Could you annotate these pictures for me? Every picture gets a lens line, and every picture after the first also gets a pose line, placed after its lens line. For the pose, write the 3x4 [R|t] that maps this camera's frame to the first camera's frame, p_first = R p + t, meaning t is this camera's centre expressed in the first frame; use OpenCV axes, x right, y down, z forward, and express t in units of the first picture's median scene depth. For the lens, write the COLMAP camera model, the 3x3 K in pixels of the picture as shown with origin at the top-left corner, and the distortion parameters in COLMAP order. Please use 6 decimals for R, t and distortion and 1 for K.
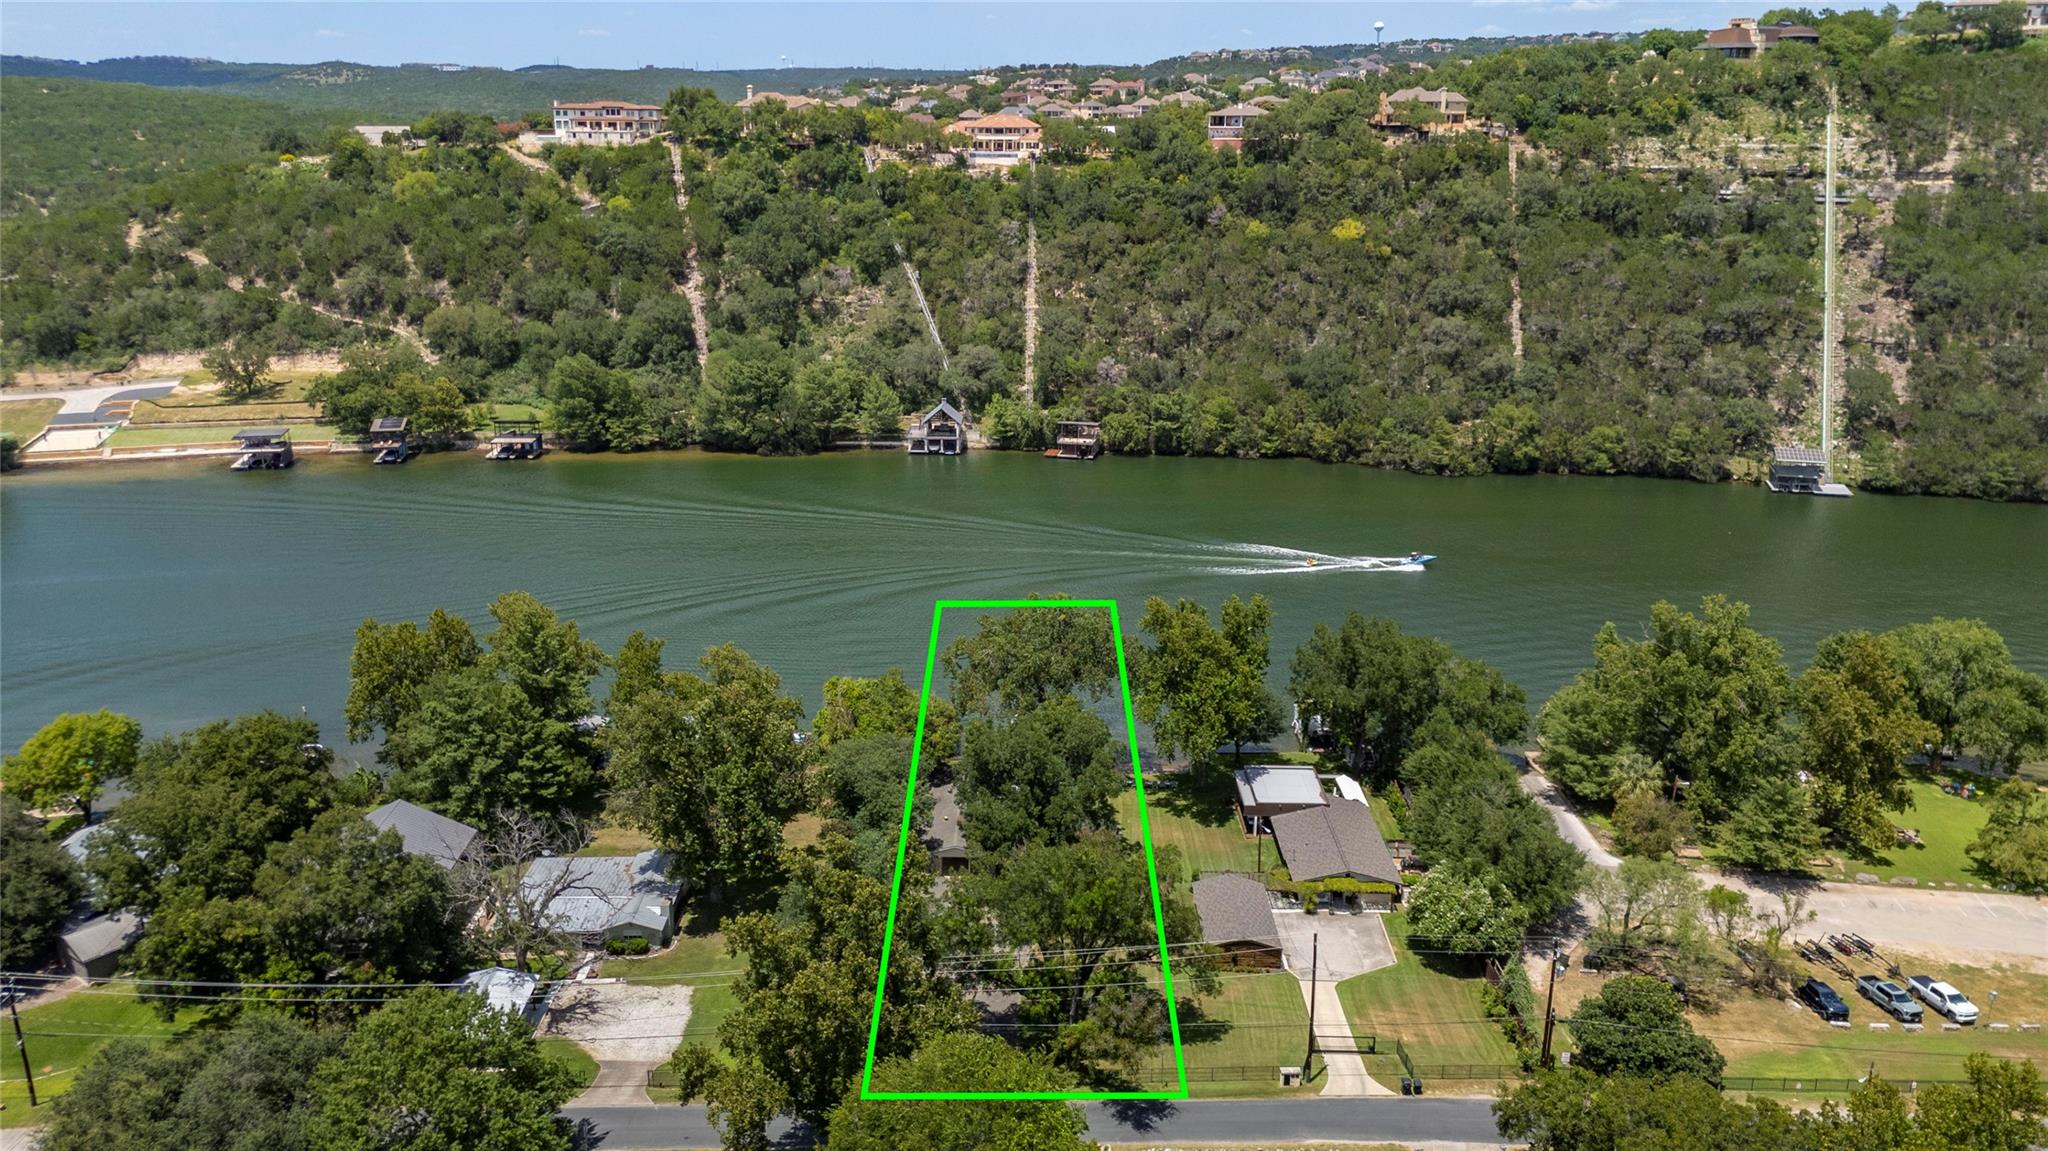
lens RADIAL K [[1514.2, 0, 1024.5], [0, 1514.2, 581.7], [0, 0, 1]] dist [0.021665, -0.007160]
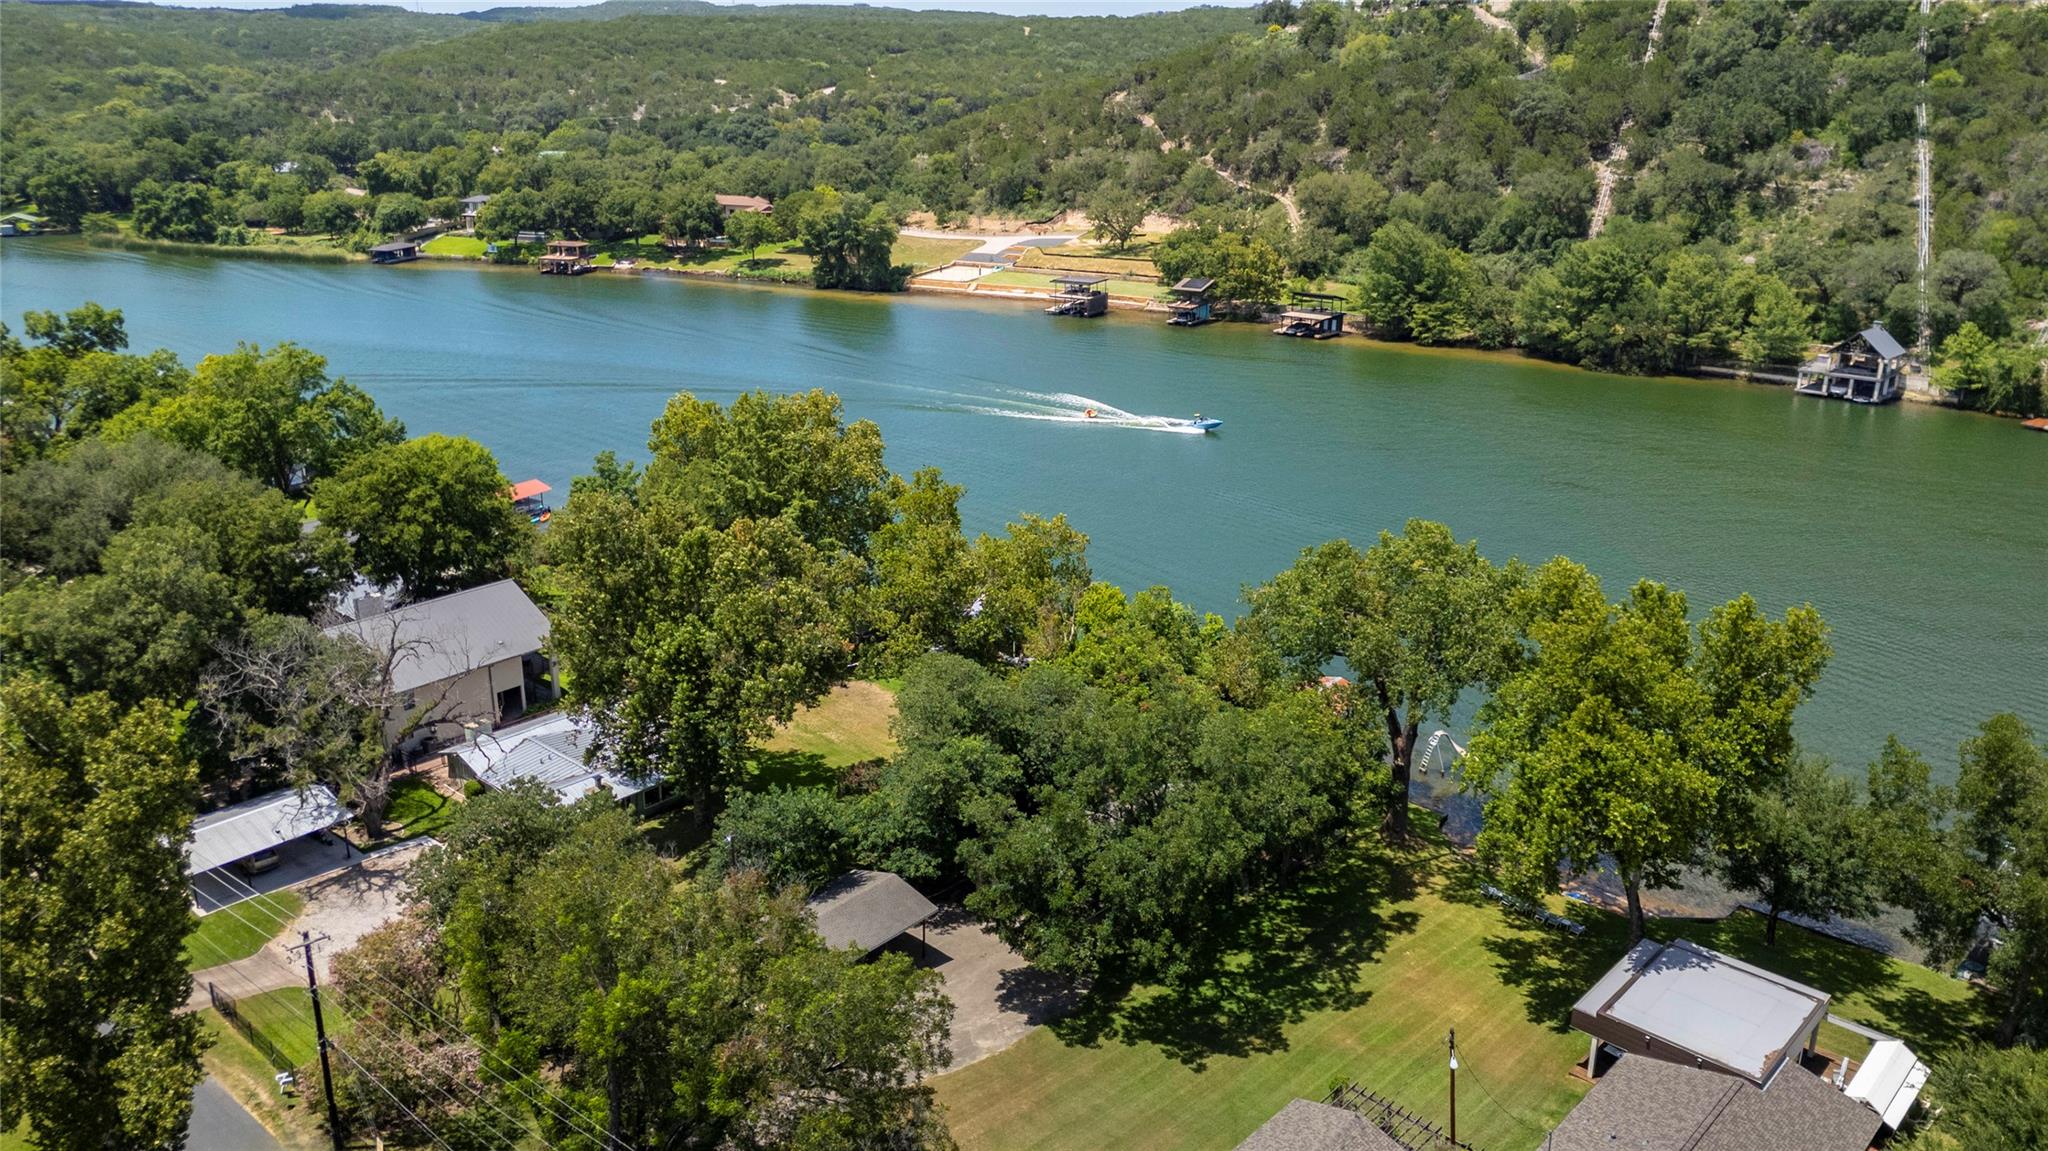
lens RADIAL K [[1514.2, 0, 1025.0], [0, 1514.2, 563.8], [0, 0, 1]] dist [0.021665, -0.007160]
pose [[0.718314, 0.208889, -0.663619, 0.140860], [-0.200178, 0.975579, 0.090409, 0.000002], [0.666299, 0.067900, 0.742587, 0.229495]]
